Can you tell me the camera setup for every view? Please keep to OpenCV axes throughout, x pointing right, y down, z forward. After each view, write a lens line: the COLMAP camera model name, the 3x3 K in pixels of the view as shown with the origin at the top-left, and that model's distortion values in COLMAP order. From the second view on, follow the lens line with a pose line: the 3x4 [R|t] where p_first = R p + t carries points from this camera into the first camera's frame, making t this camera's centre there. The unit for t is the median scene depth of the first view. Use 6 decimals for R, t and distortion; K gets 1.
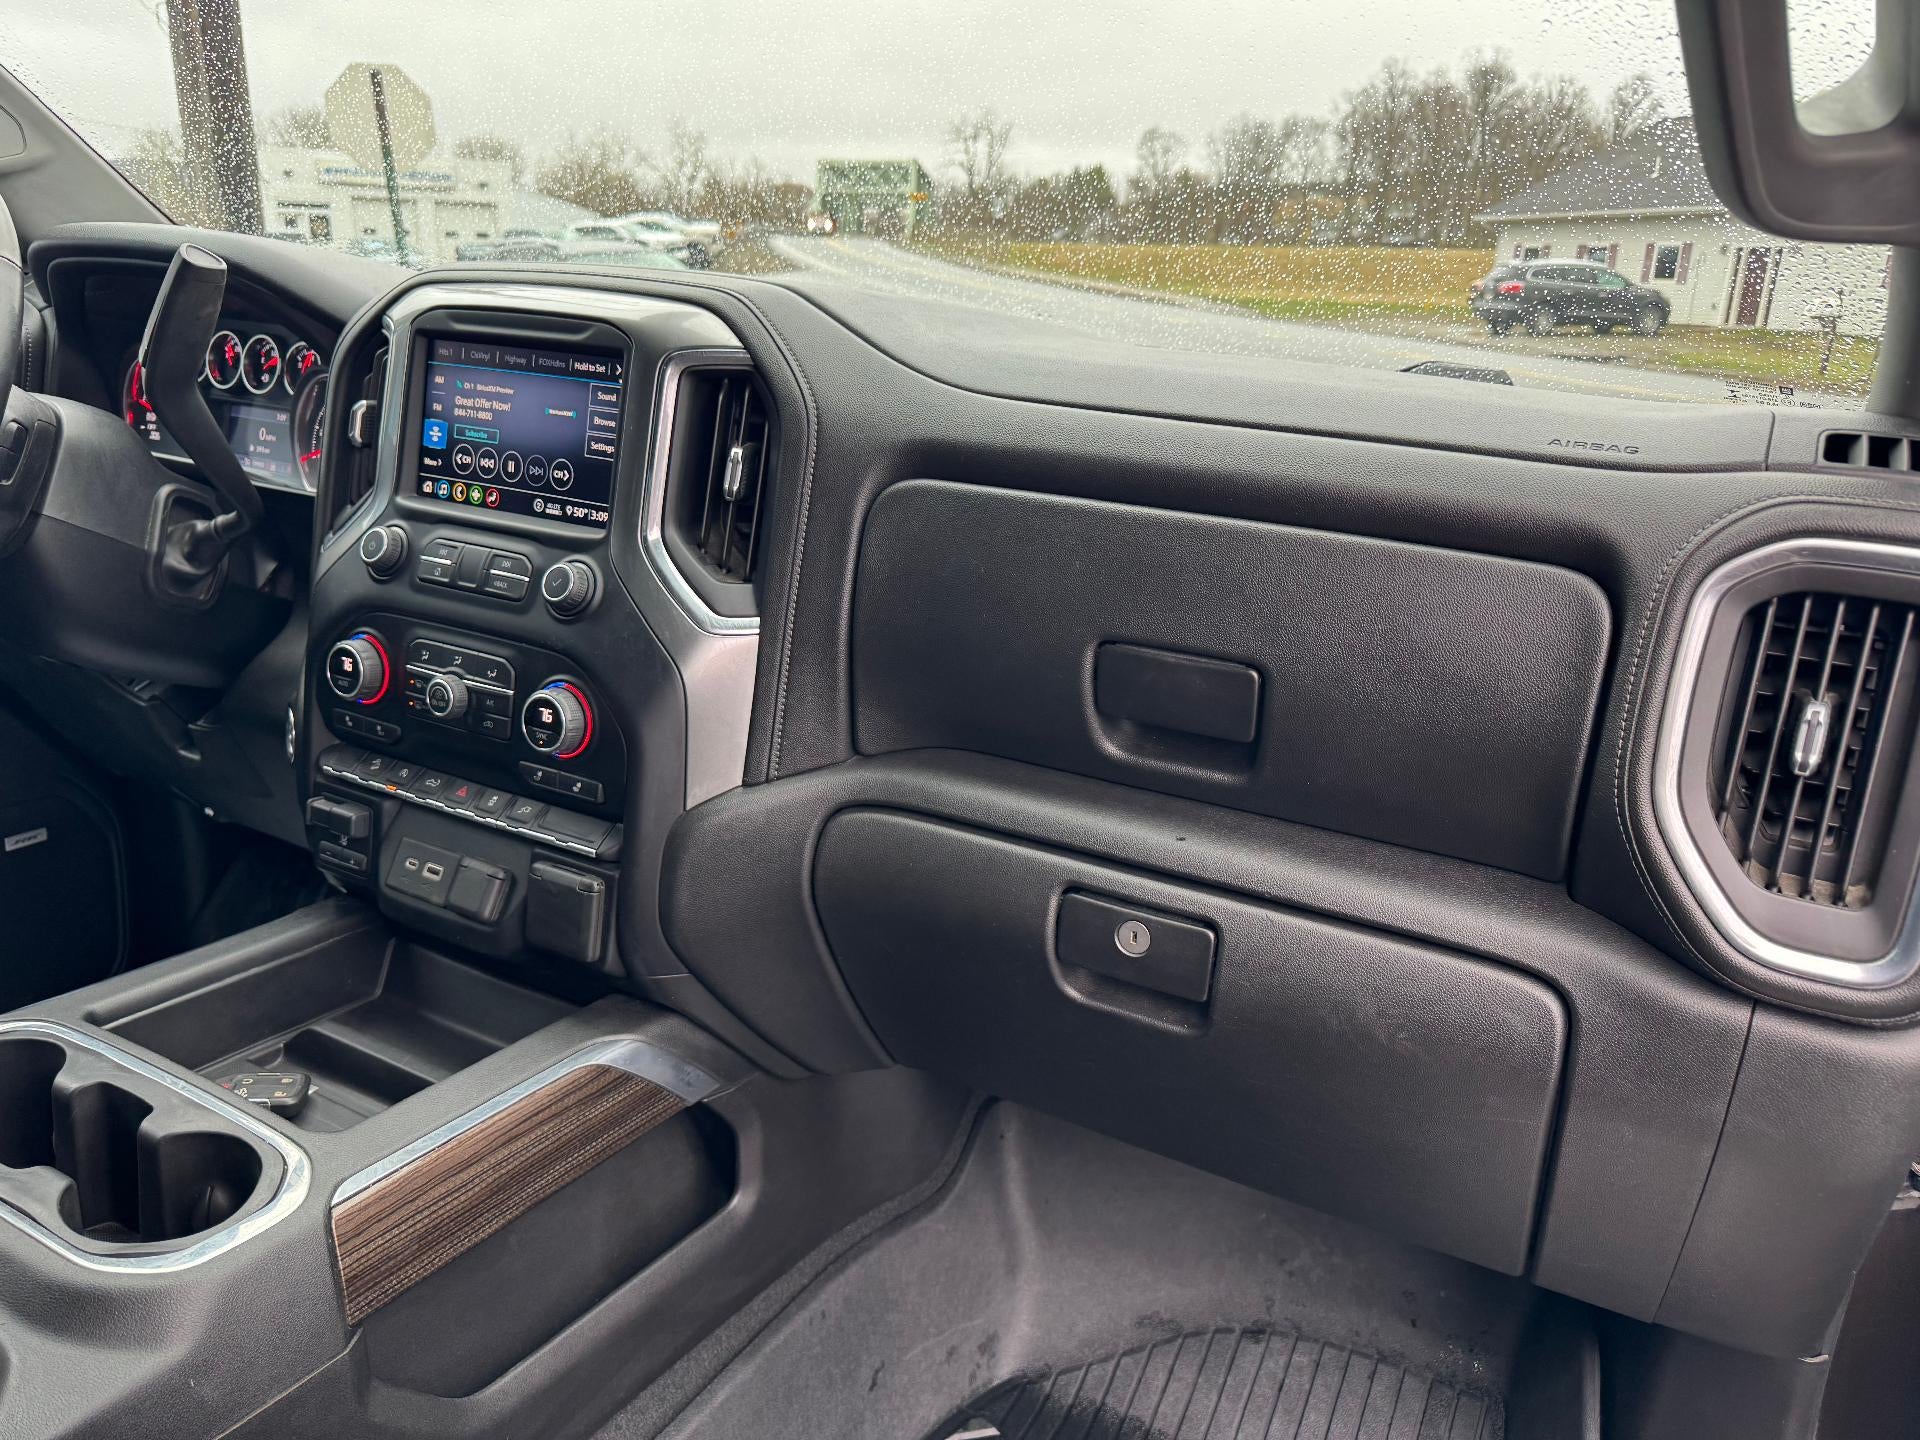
lens RADIAL K [[1359.5, 0, 967.9], [0, 1359.5, 721.1], [0, 0, 1]] dist [0.042611, -0.067634]
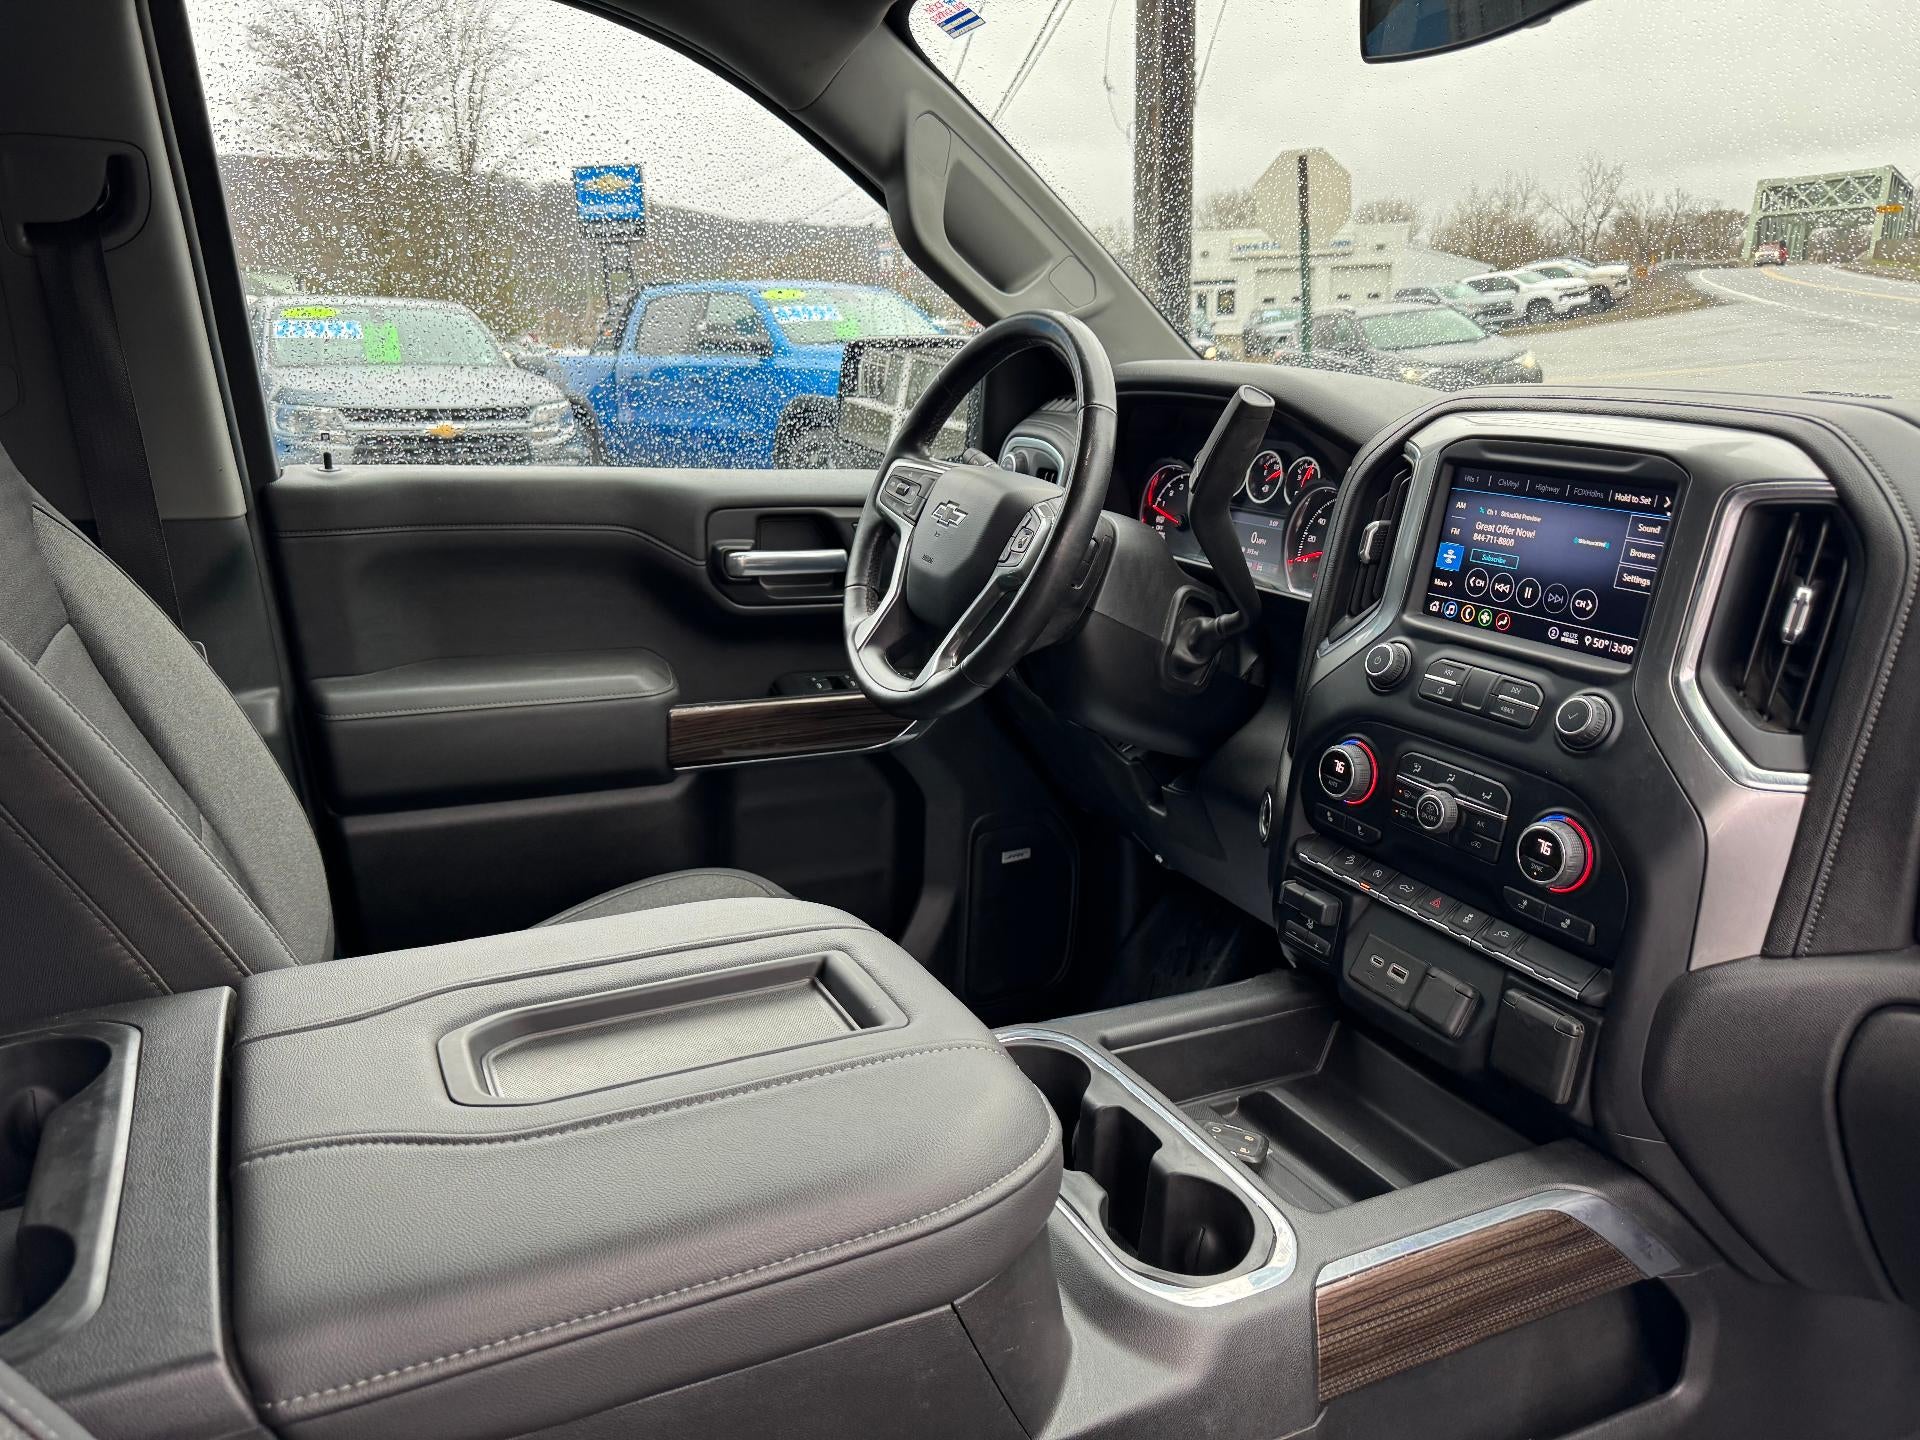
lens RADIAL K [[1354.8, 0, 948.3], [0, 1354.8, 723.4], [0, 0, 1]] dist [0.036727, -0.052407]
pose [[0.817401, 0.097601, -0.567741, -0.102213], [-0.116986, 0.993131, 0.002301, -0.042188], [0.564066, 0.064537, 0.823204, -0.060719]]
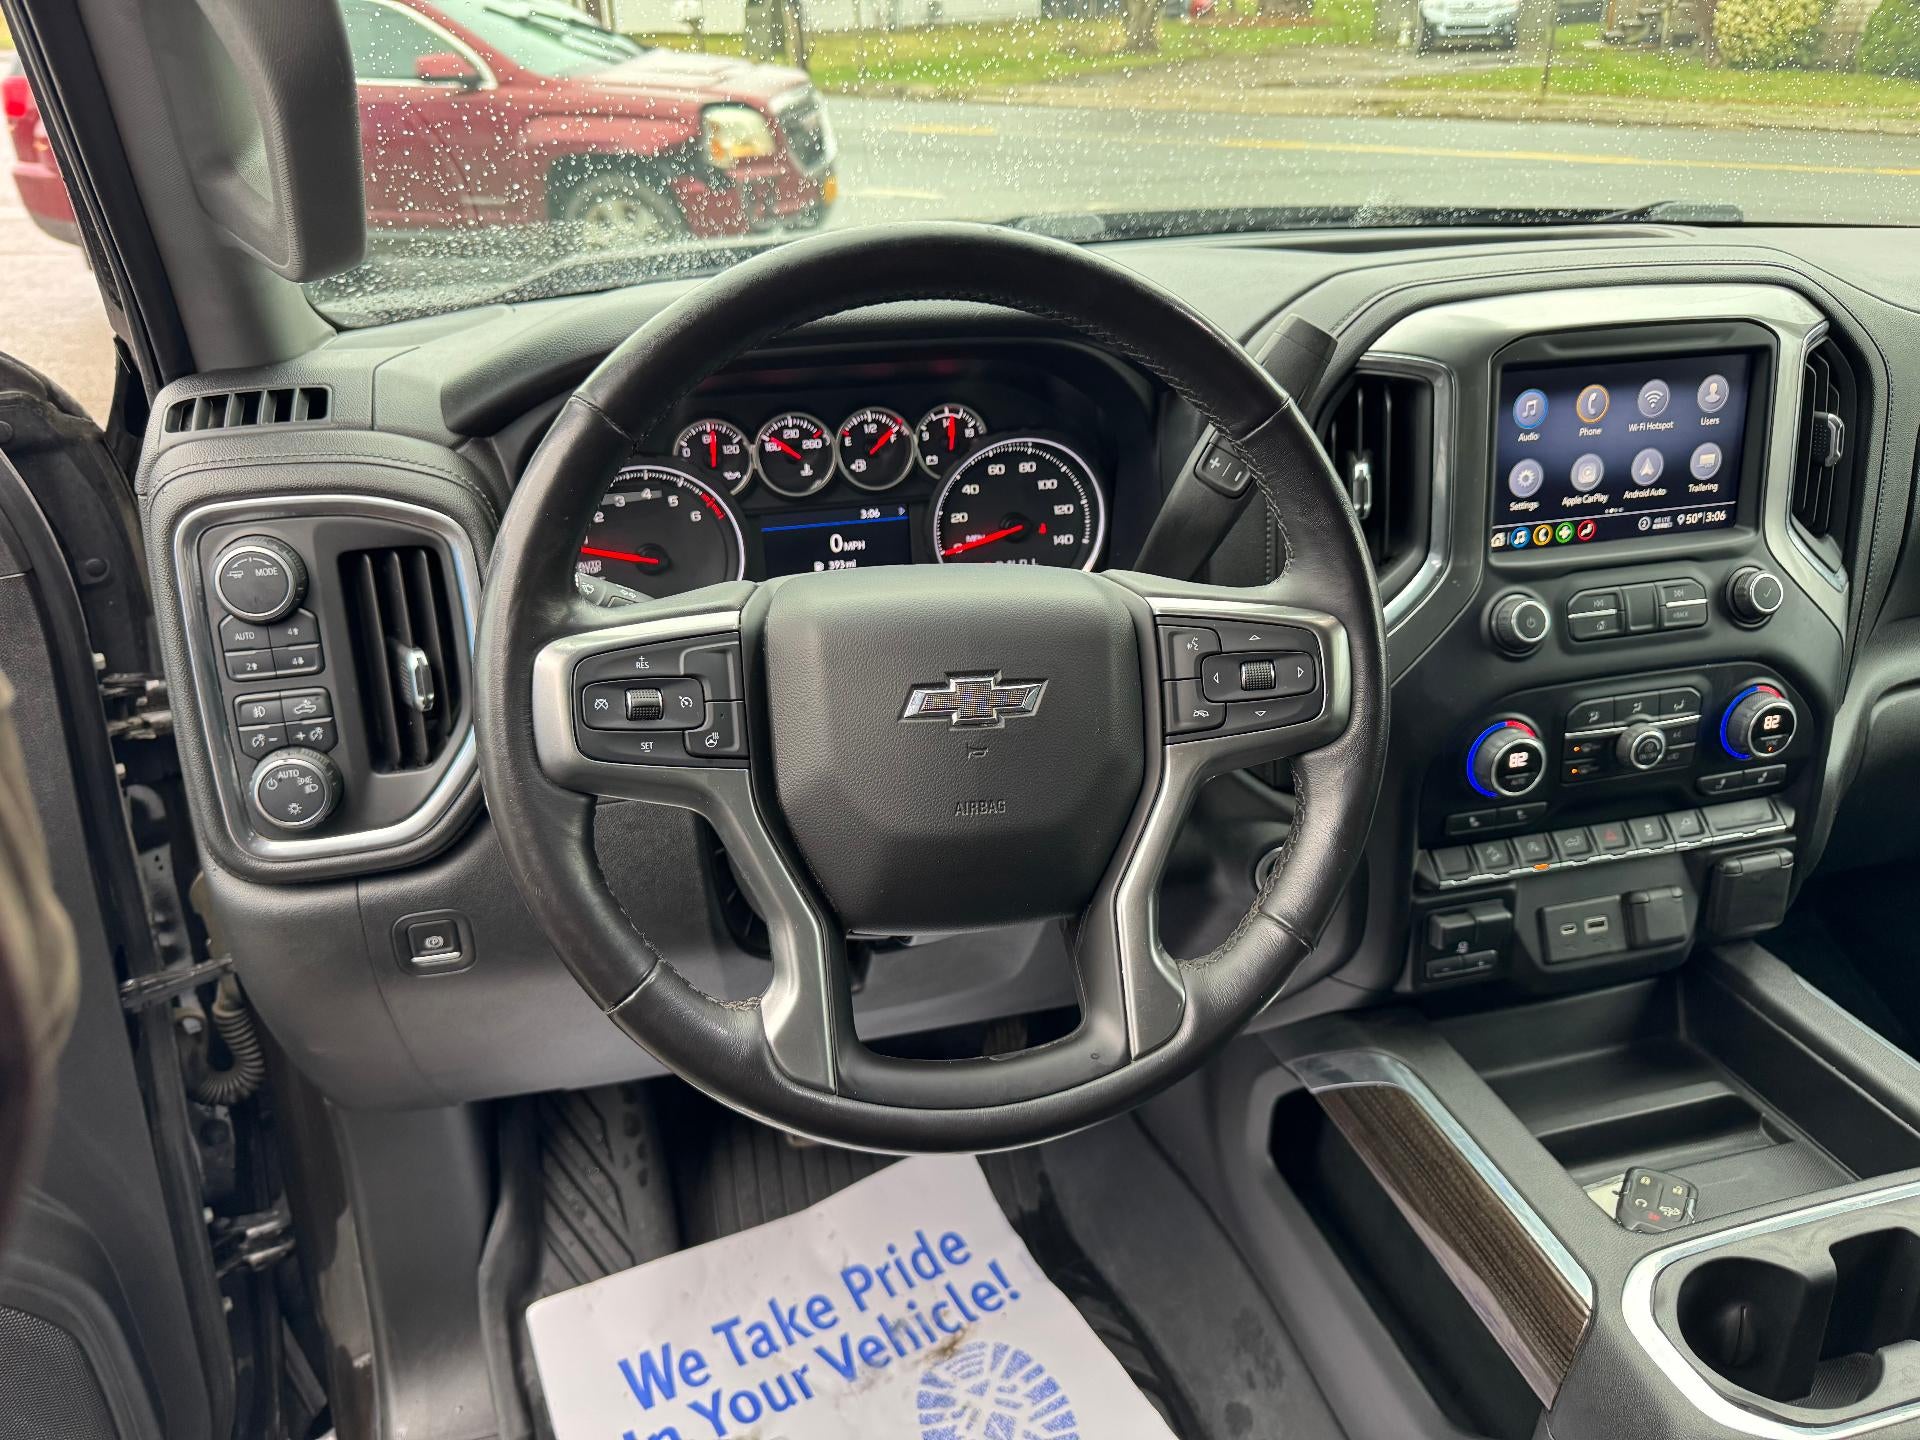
lens RADIAL K [[1358.6, 0, 943.2], [0, 1358.6, 718.0], [0, 0, 1]] dist [0.003544, -0.009877]
pose [[0.728196, -0.364617, 0.580332, -1.235026], [0.261771, 0.930514, 0.256165, -0.392163], [-0.633409, -0.034624, 0.773042, 0.563822]]
